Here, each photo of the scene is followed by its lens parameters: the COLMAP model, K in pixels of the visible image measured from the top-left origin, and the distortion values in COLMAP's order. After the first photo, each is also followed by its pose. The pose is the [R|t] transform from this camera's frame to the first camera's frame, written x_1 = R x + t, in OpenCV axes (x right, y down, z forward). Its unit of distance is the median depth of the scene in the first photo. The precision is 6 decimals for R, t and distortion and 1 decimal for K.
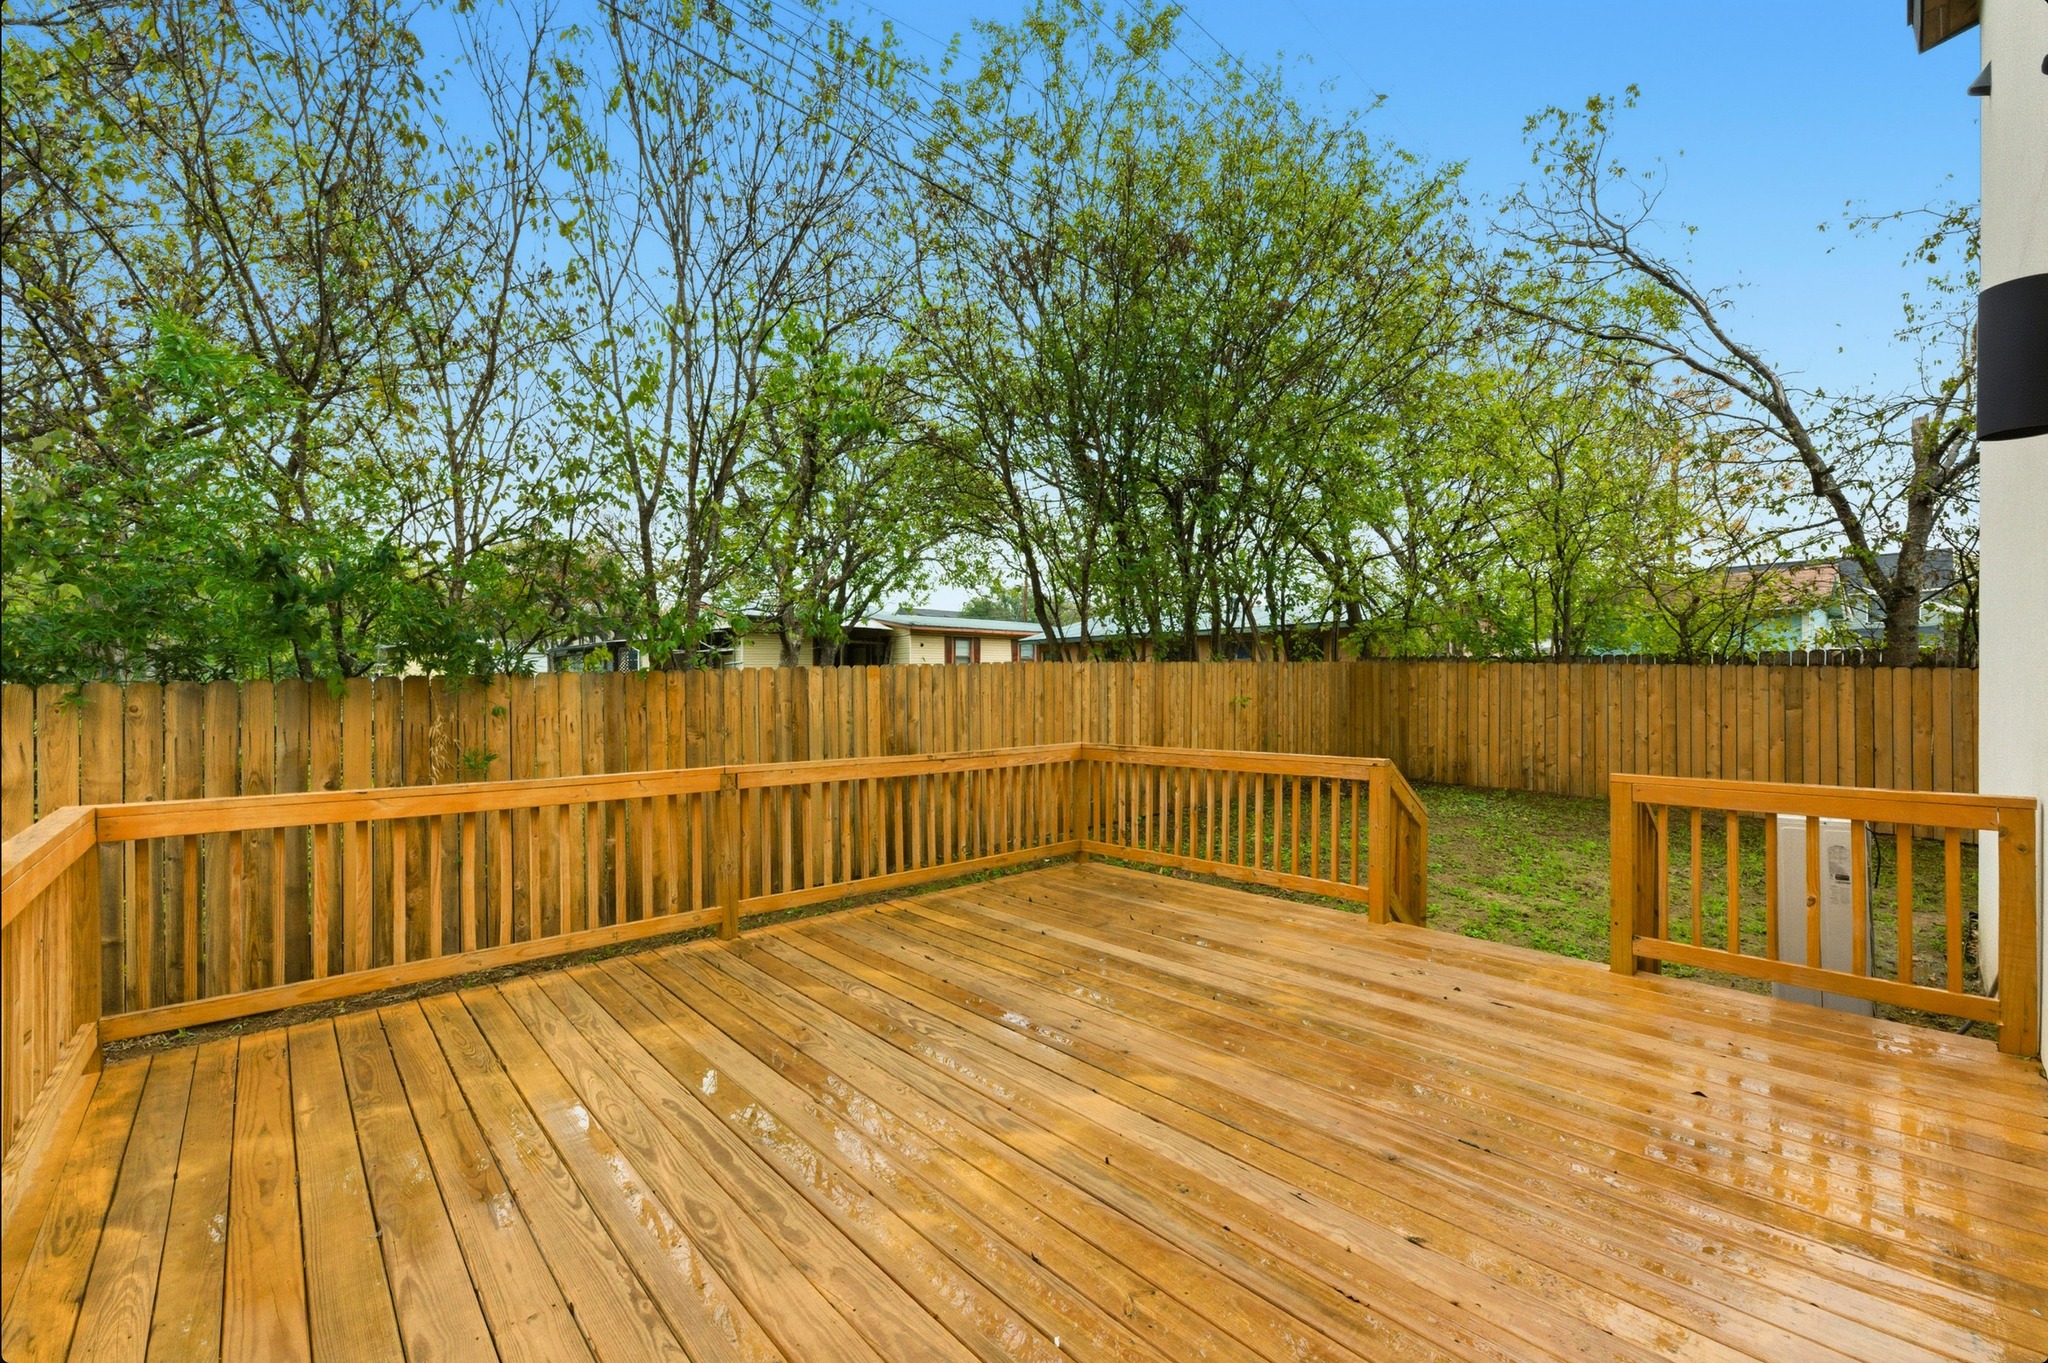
lens RADIAL K [[819.1, 0, 1024.0], [0, 819.1, 681.5], [0, 0, 1]] dist [-0.000583, -0.000183]
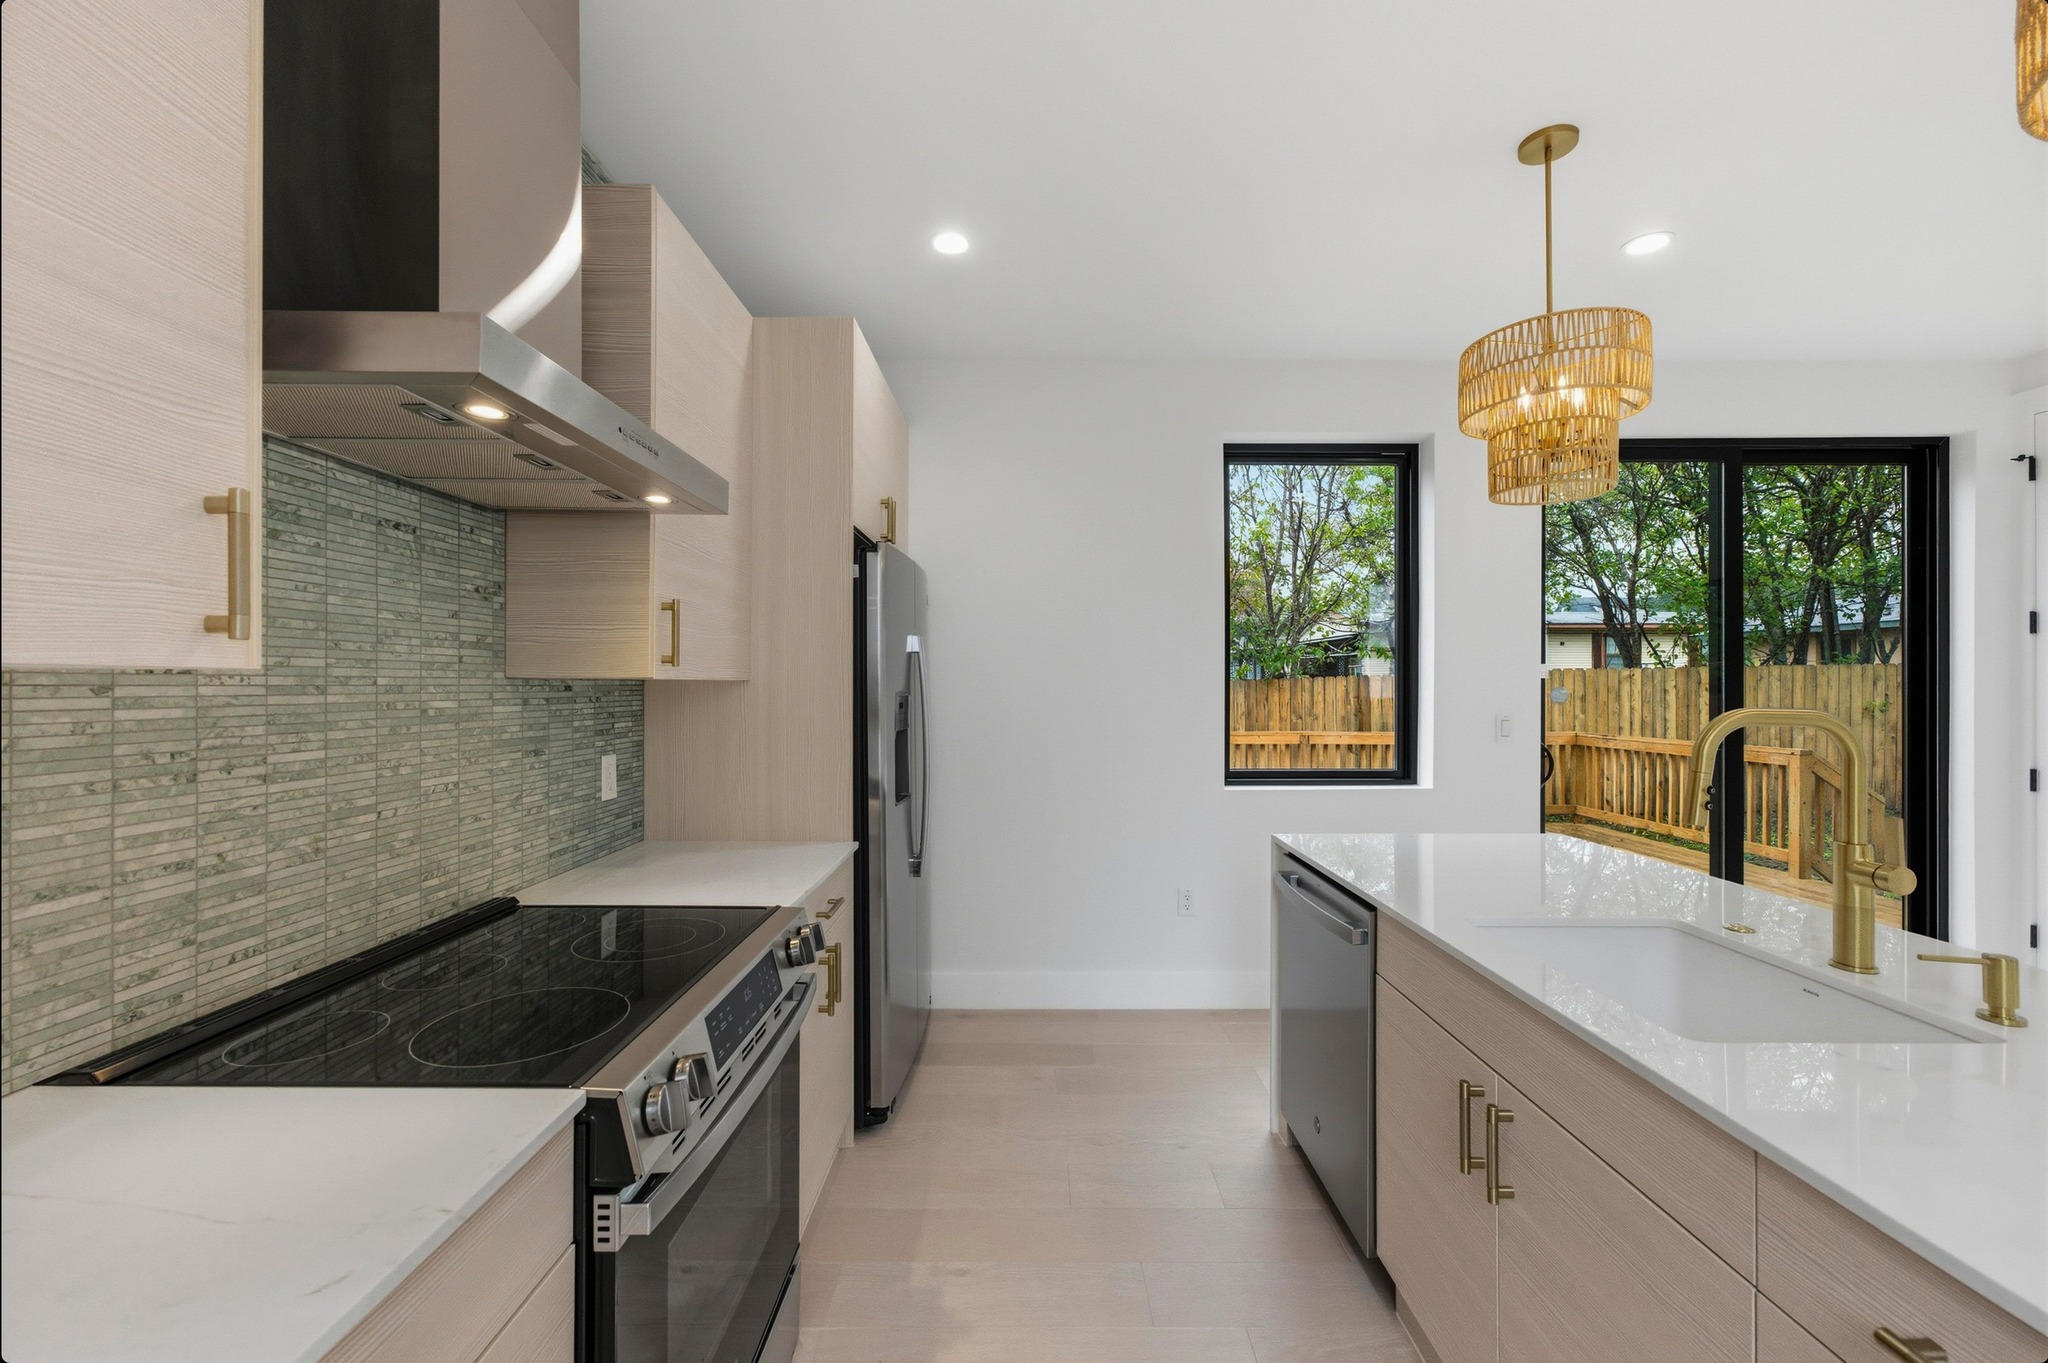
lens RADIAL K [[819.1, 0, 1024.0], [0, 819.1, 681.5], [0, 0, 1]] dist [-0.000583, -0.000183]
pose [[0.721420, 0.003337, -0.692490, 0.339622], [-0.002512, 0.999994, 0.002203, -0.007103], [0.692493, 0.000150, 0.721424, -0.562642]]
